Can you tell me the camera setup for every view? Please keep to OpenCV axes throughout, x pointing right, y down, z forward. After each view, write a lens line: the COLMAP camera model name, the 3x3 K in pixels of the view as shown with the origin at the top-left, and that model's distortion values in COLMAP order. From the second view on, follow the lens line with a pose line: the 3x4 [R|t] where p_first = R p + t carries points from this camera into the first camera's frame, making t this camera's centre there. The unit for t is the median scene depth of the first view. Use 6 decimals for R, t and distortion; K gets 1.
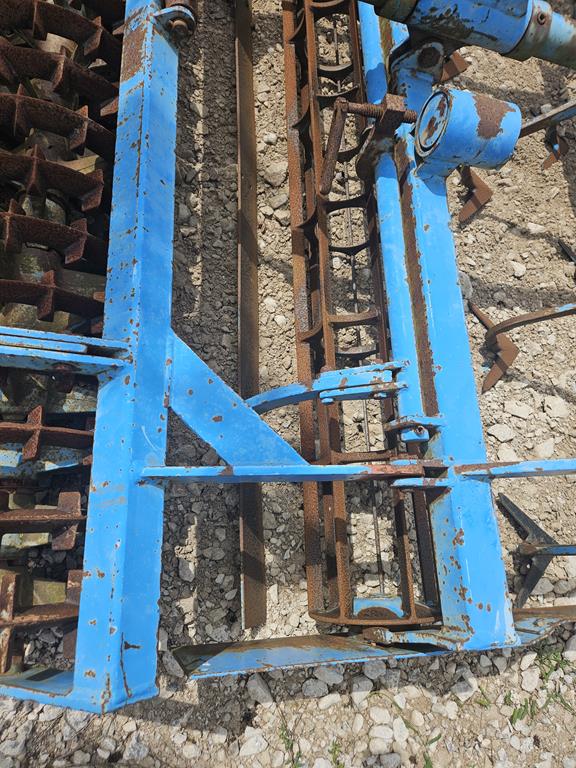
lens RADIAL K [[512.1, 0, 284.8], [0, 512.1, 380.2], [0, 0, 1]] dist [0.067976, -0.055241]
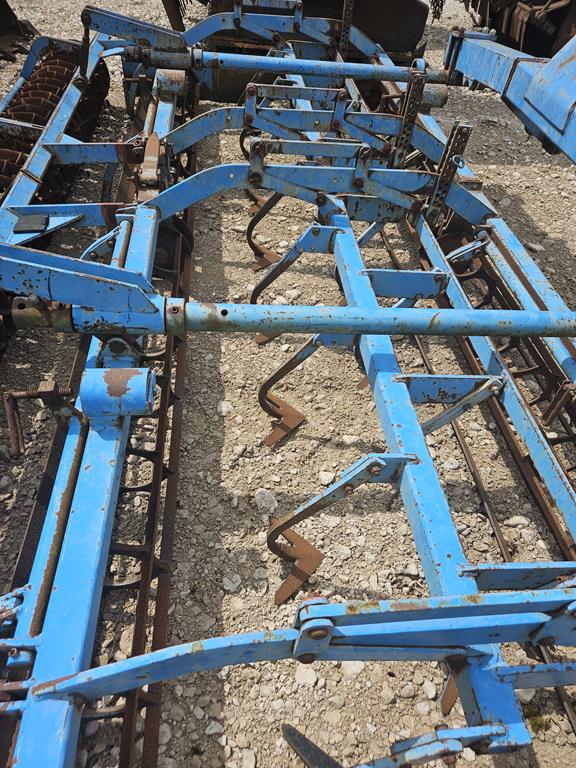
lens RADIAL K [[512.1, 0, 287.1], [0, 512.1, 387.3], [0, 0, 1]] dist [0.067976, -0.055241]
pose [[0.974639, -0.189337, -0.119290, 0.695082], [0.119977, 0.892082, -0.435656, 0.096207], [0.188902, 0.410295, 0.892174, -0.064731]]
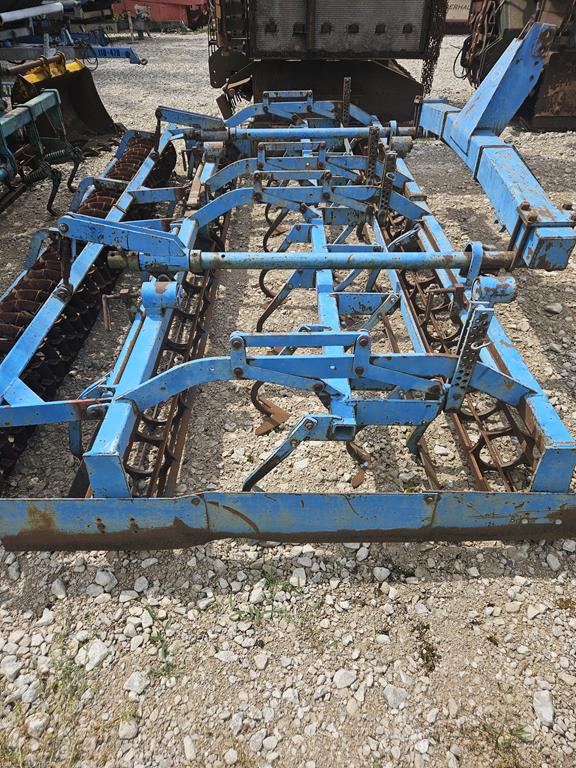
lens RADIAL K [[512.1, 0, 285.7], [0, 512.1, 377.8], [0, 0, 1]] dist [0.067976, -0.055241]
pose [[0.949844, -0.226592, -0.215528, 0.982254], [0.066110, 0.819113, -0.569810, 0.900721], [0.305656, 0.526982, 0.793009, -0.365543]]
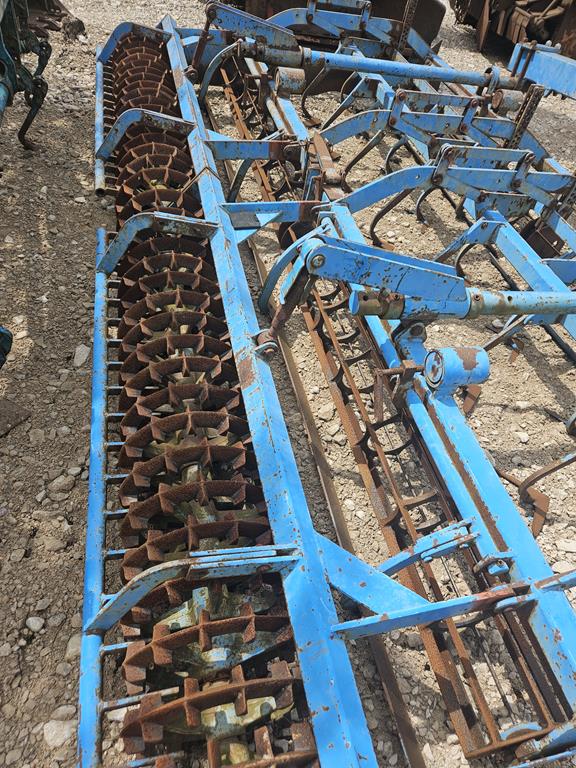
lens RADIAL K [[512.1, 0, 289.6], [0, 512.1, 389.5], [0, 0, 1]] dist [0.067976, -0.055241]
pose [[0.973908, -0.226086, 0.019693, -0.147641], [0.216688, 0.900607, -0.376766, 0.052244], [0.067446, 0.371203, 0.926099, -0.359486]]
